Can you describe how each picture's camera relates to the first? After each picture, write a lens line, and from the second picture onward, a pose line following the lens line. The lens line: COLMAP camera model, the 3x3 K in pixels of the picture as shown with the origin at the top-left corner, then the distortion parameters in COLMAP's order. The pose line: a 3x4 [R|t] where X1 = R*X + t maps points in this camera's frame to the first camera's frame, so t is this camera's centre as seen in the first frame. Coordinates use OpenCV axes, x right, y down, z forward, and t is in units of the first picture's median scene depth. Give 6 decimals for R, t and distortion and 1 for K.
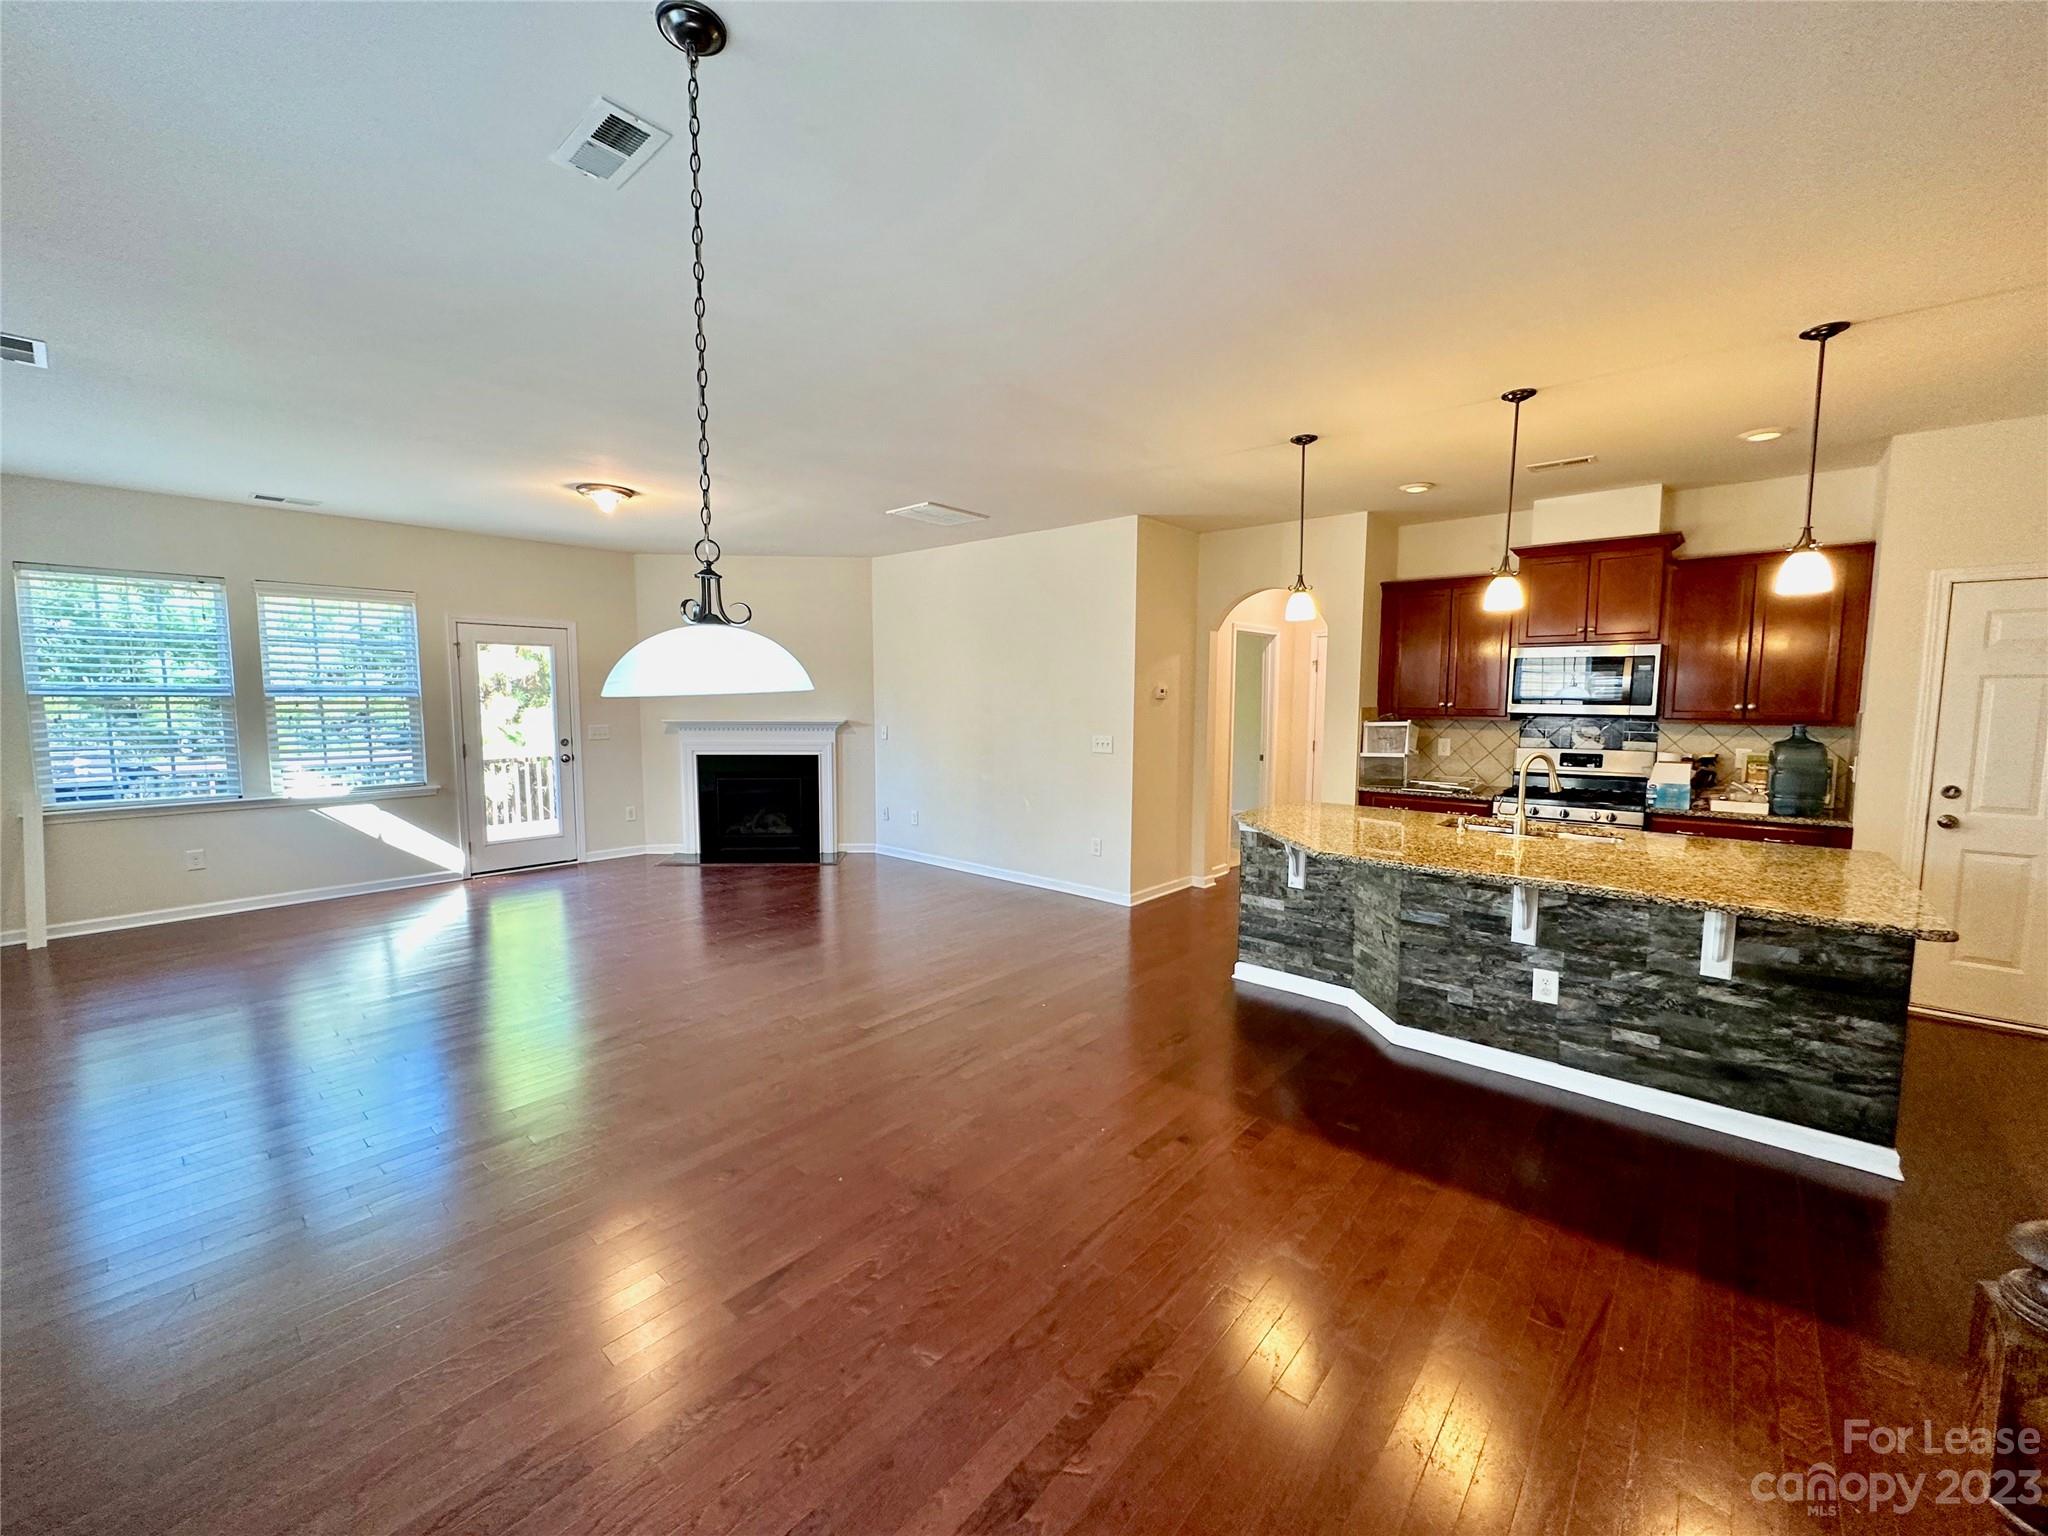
lens RADIAL K [[817.3, 0, 1020.1], [0, 817.3, 766.5], [0, 0, 1]] dist [-0.002797, 0.000401]
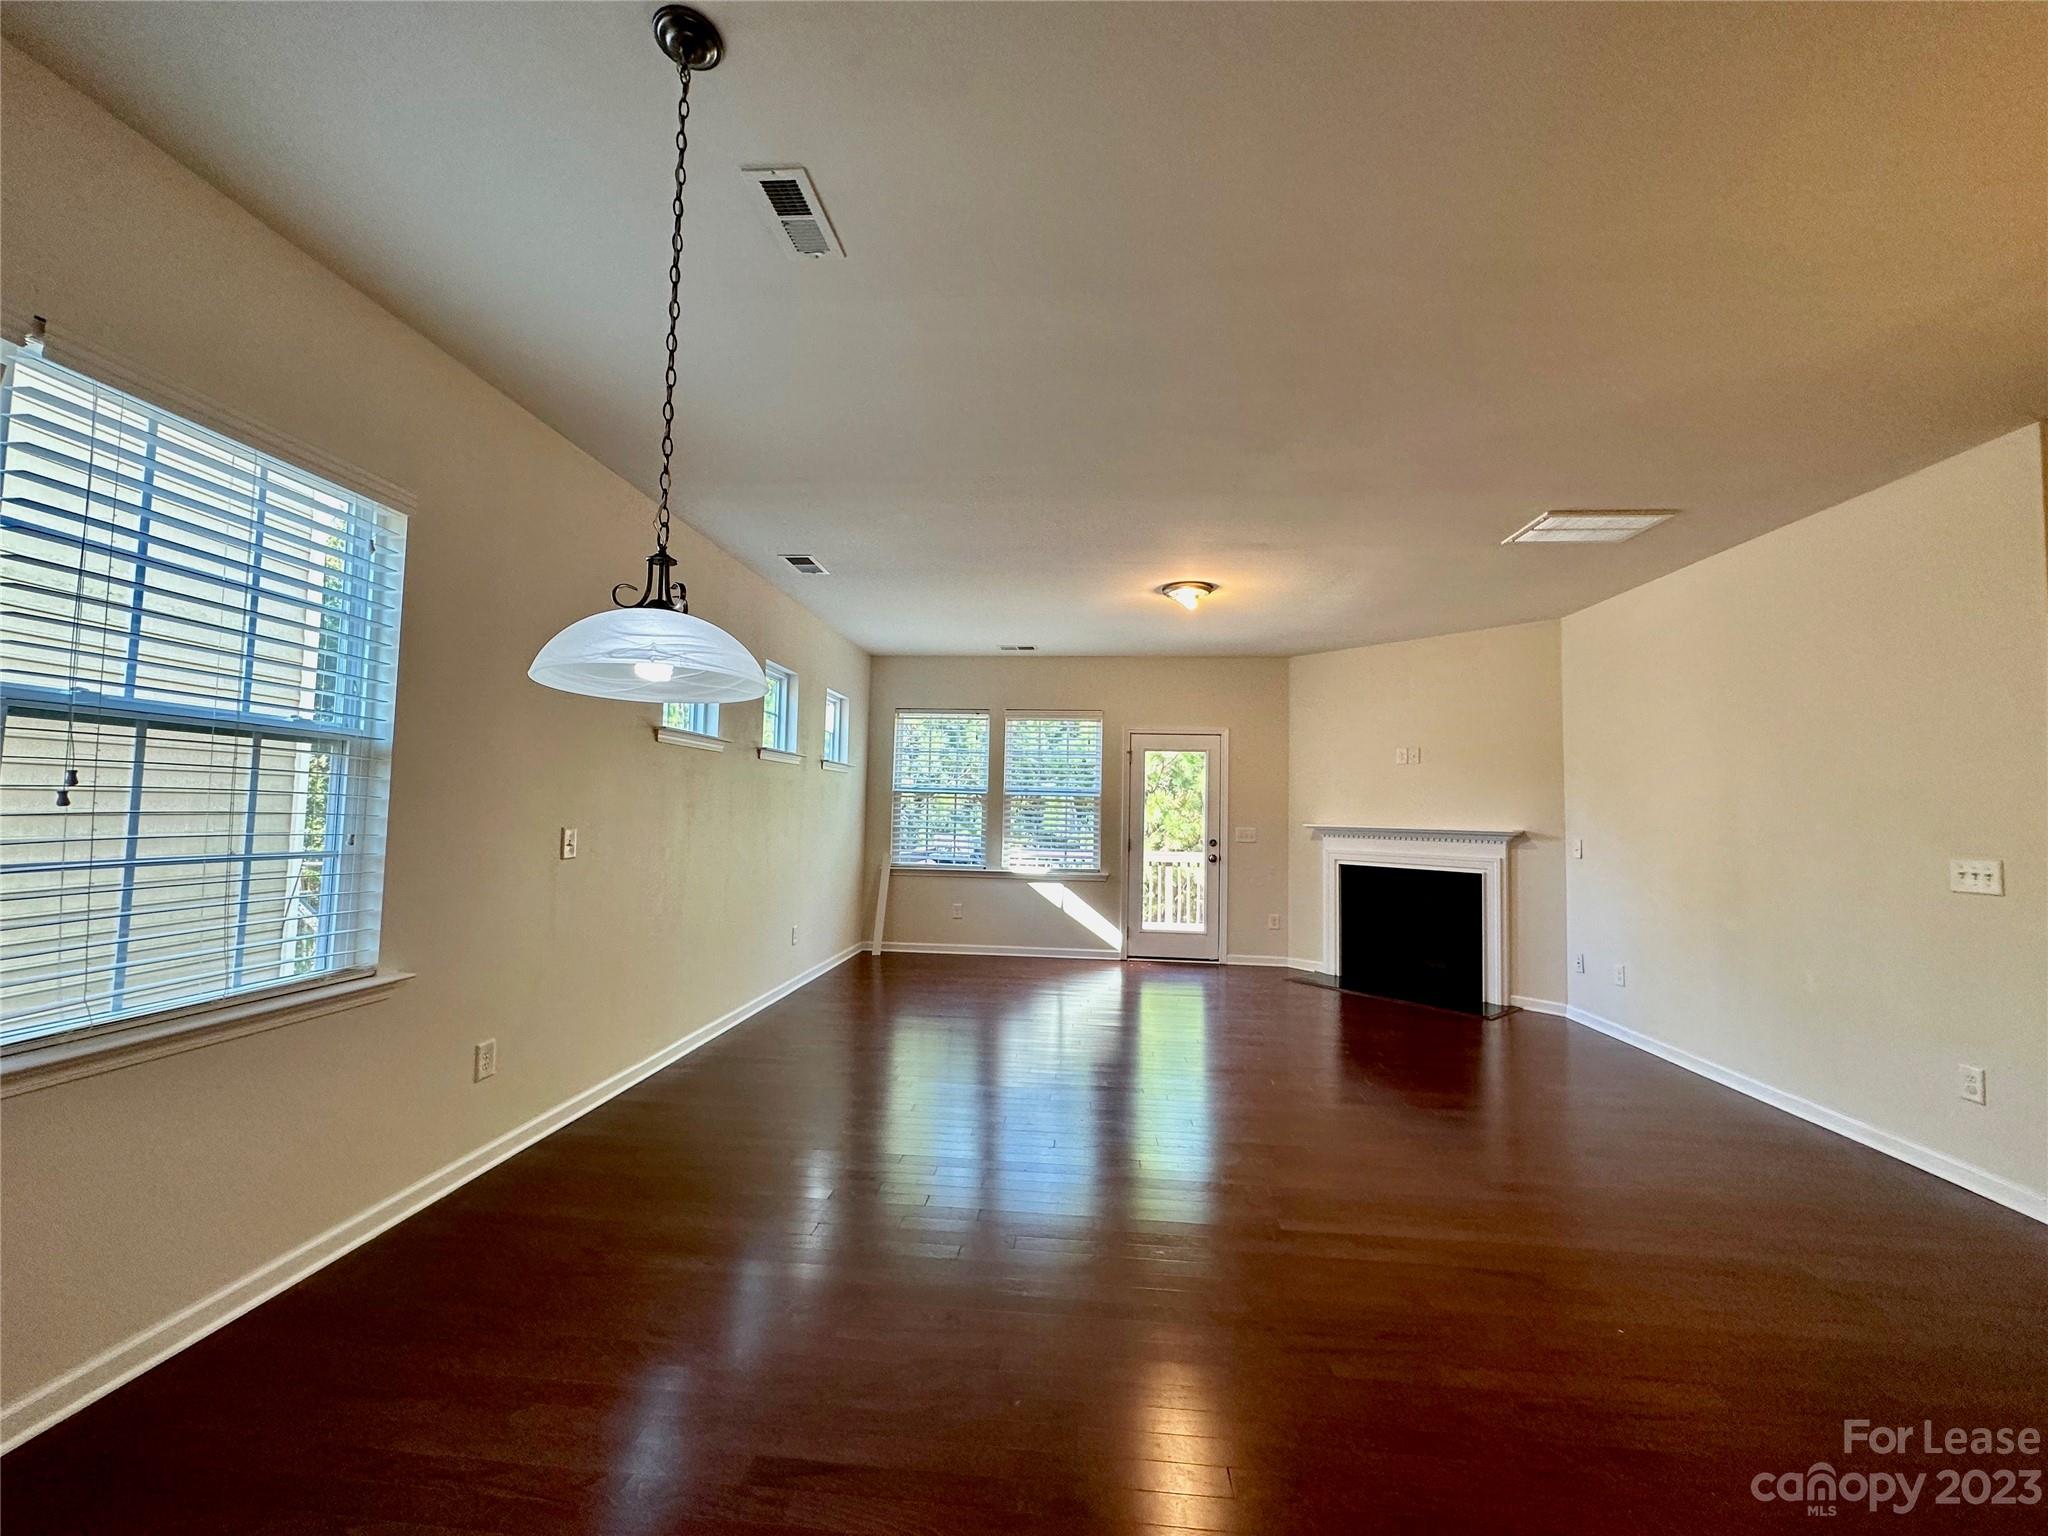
lens RADIAL K [[817.3, 0, 1020.1], [0, 817.3, 766.5], [0, 0, 1]] dist [-0.002797, 0.000401]
pose [[0.592025, -0.037224, -0.805059, 0.180375], [-0.092184, 0.989249, -0.113531, 0.019762], [0.800630, 0.141426, 0.582229, 0.249707]]
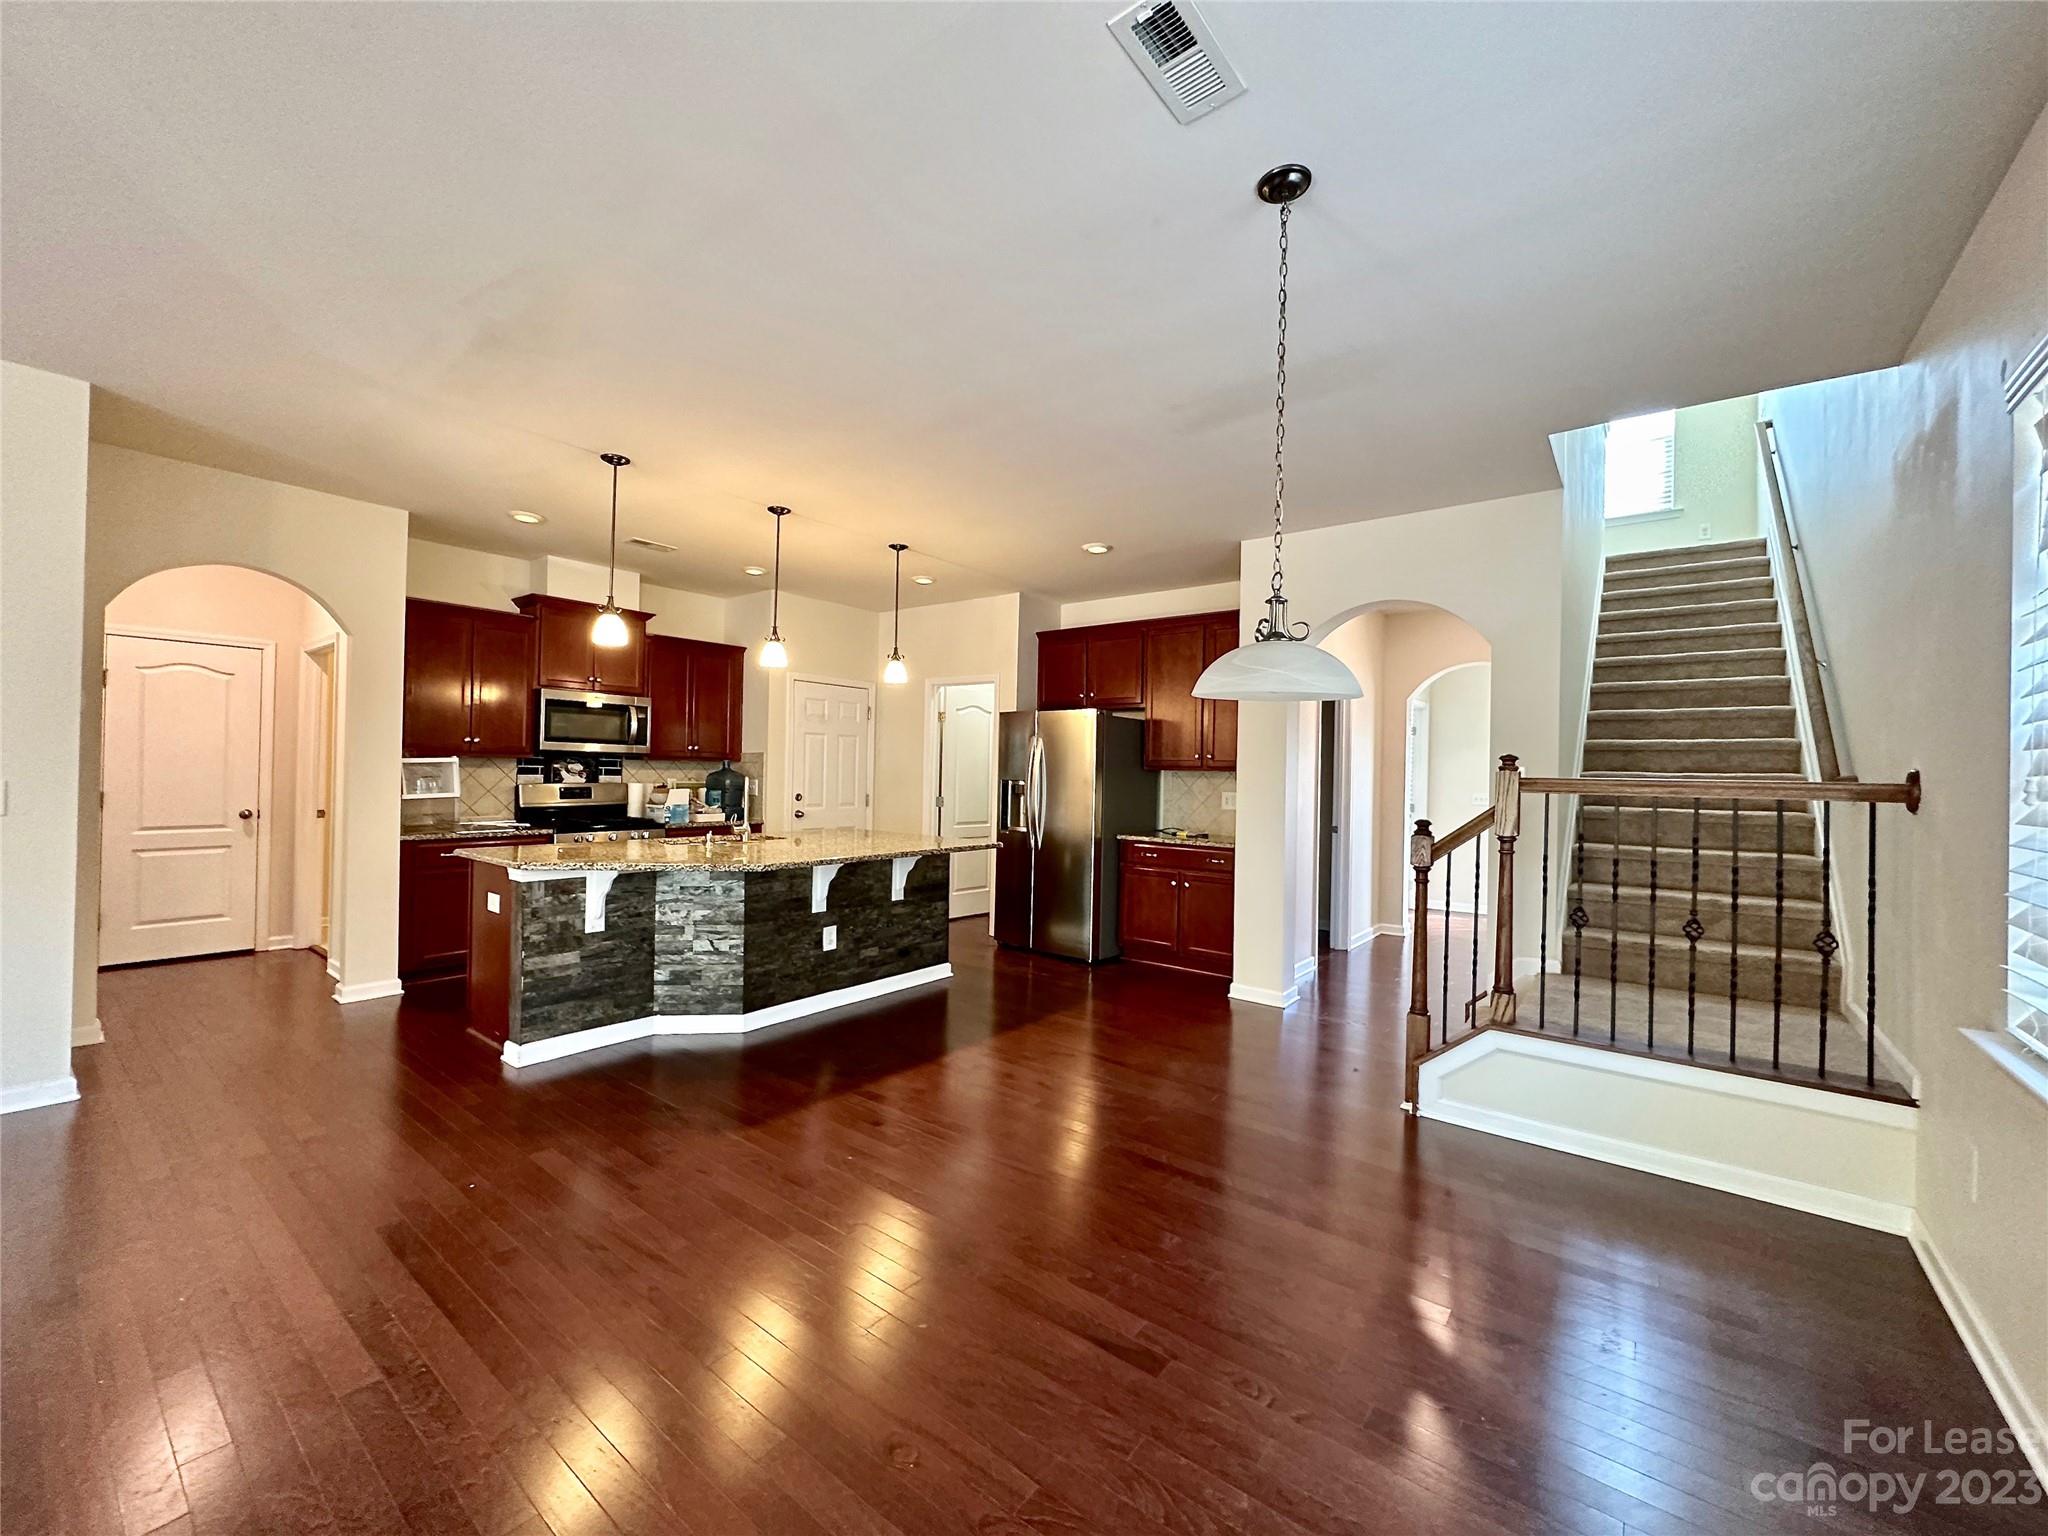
lens RADIAL K [[817.3, 0, 1020.1], [0, 817.3, 766.5], [0, 0, 1]] dist [-0.002797, 0.000401]
pose [[-0.056289, 0.000817, 0.998414, -0.480156], [0.069178, 0.997600, 0.003083, -0.005163], [-0.996015, 0.069242, -0.056210, 0.446240]]
